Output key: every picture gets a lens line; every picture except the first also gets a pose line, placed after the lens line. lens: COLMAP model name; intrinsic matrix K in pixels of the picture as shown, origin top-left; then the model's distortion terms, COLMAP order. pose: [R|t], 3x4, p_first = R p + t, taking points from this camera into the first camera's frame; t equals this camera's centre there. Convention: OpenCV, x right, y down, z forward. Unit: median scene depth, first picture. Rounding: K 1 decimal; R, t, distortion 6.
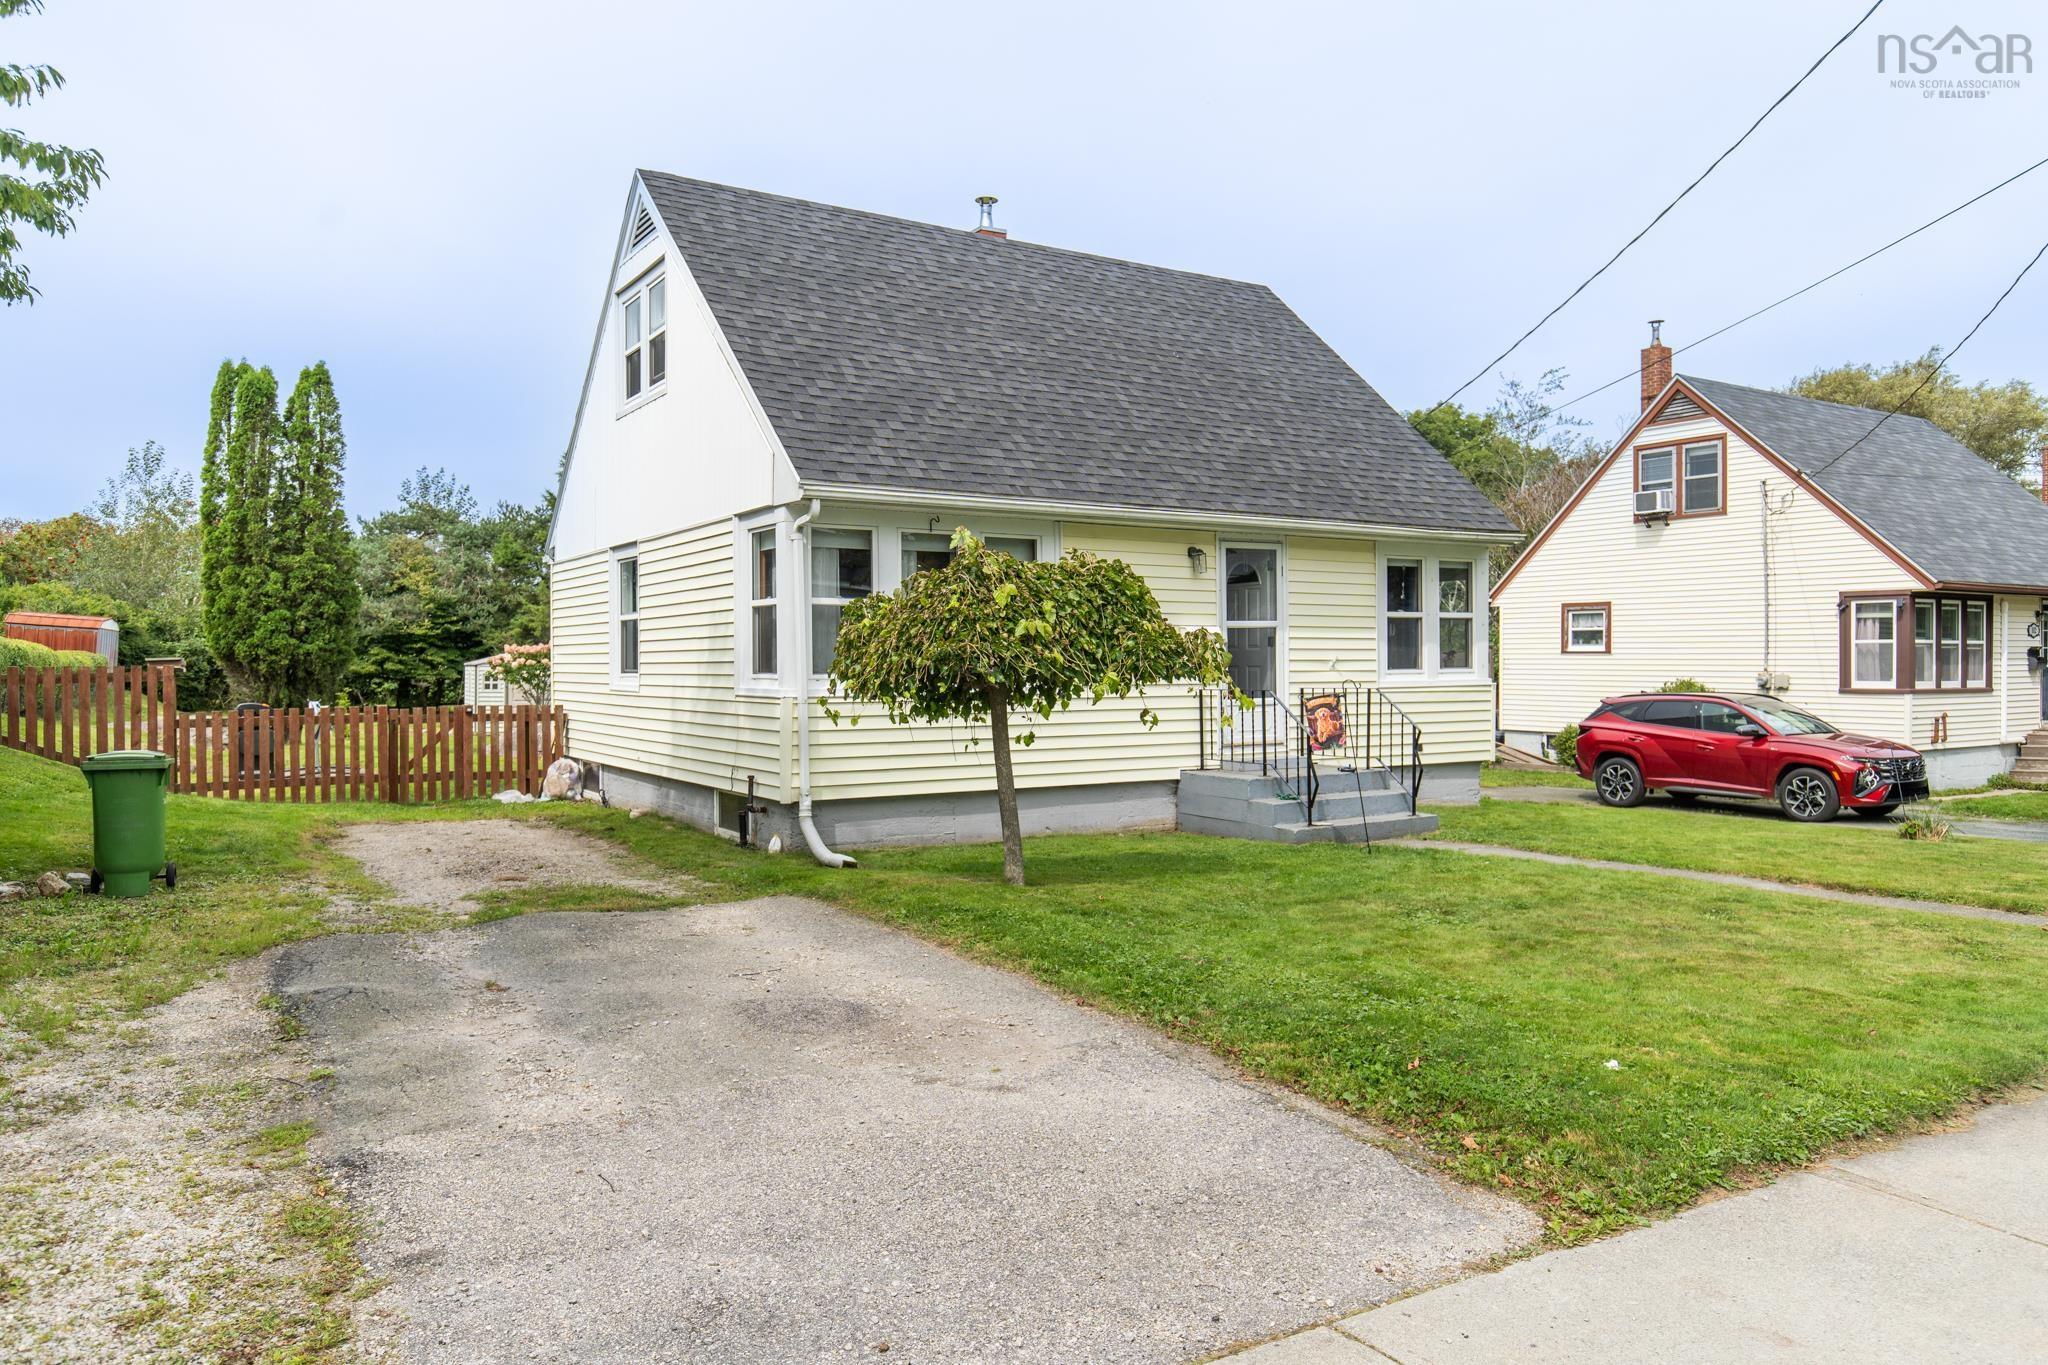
lens RADIAL K [[1389.9, 0, 1015.6], [0, 1389.9, 679.2], [0, 0, 1]] dist [0.003321, 0.002869]
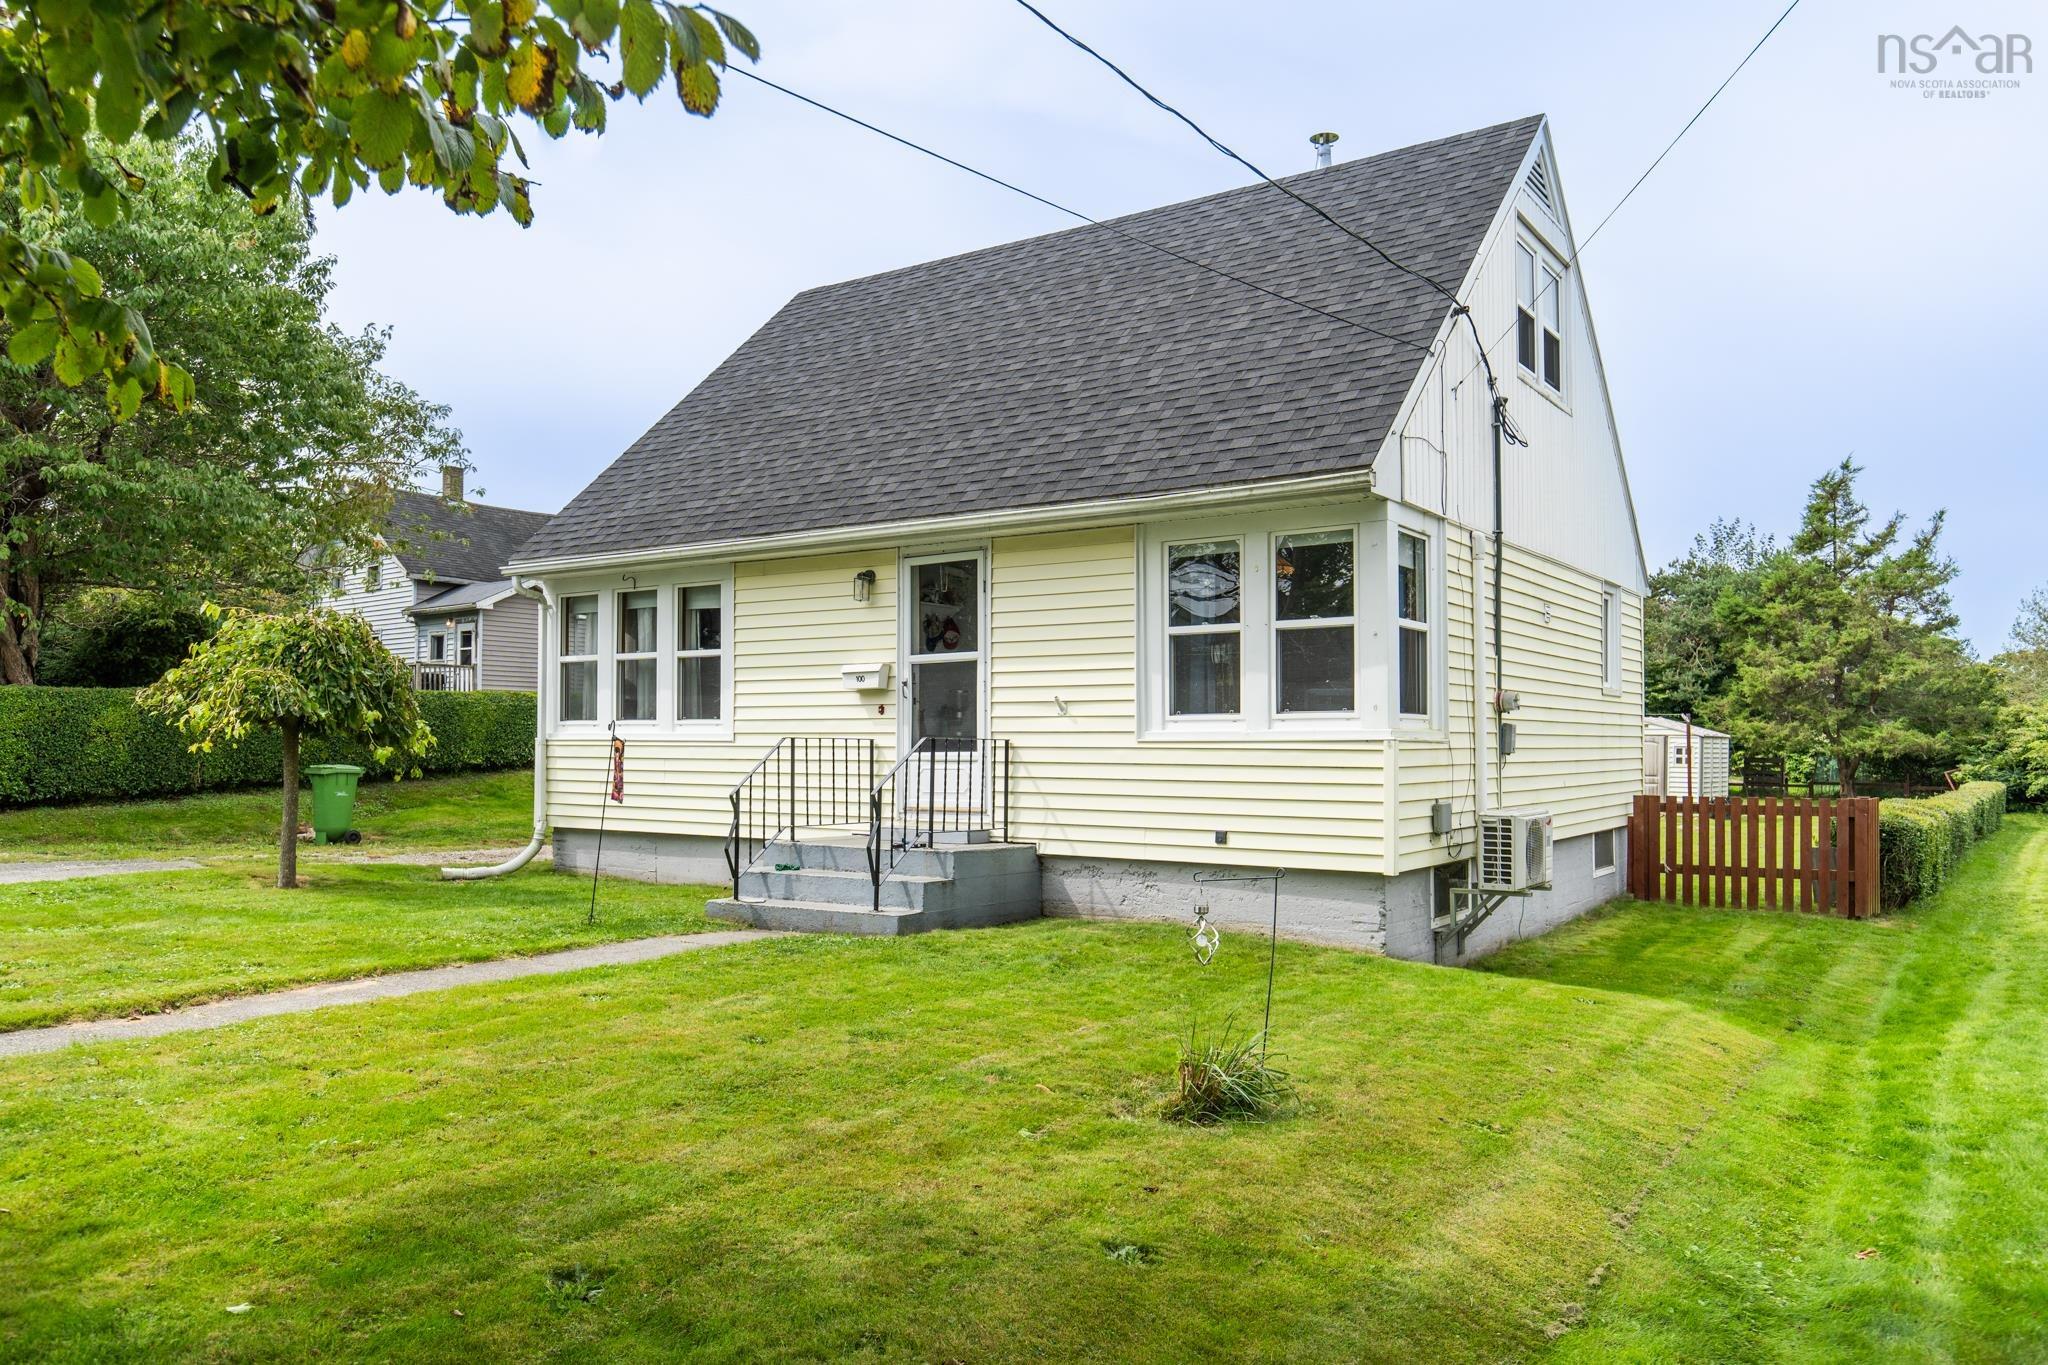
lens RADIAL K [[1460.8, 0, 996.4], [0, 1460.8, 747.0], [0, 0, 1]] dist [0.002801, 0.003222]
pose [[0.383091, 0.006027, -0.923691, 1.001113], [-0.016170, 0.999869, -0.000182, 0.011257], [0.923569, 0.015006, 0.383138, 0.754603]]
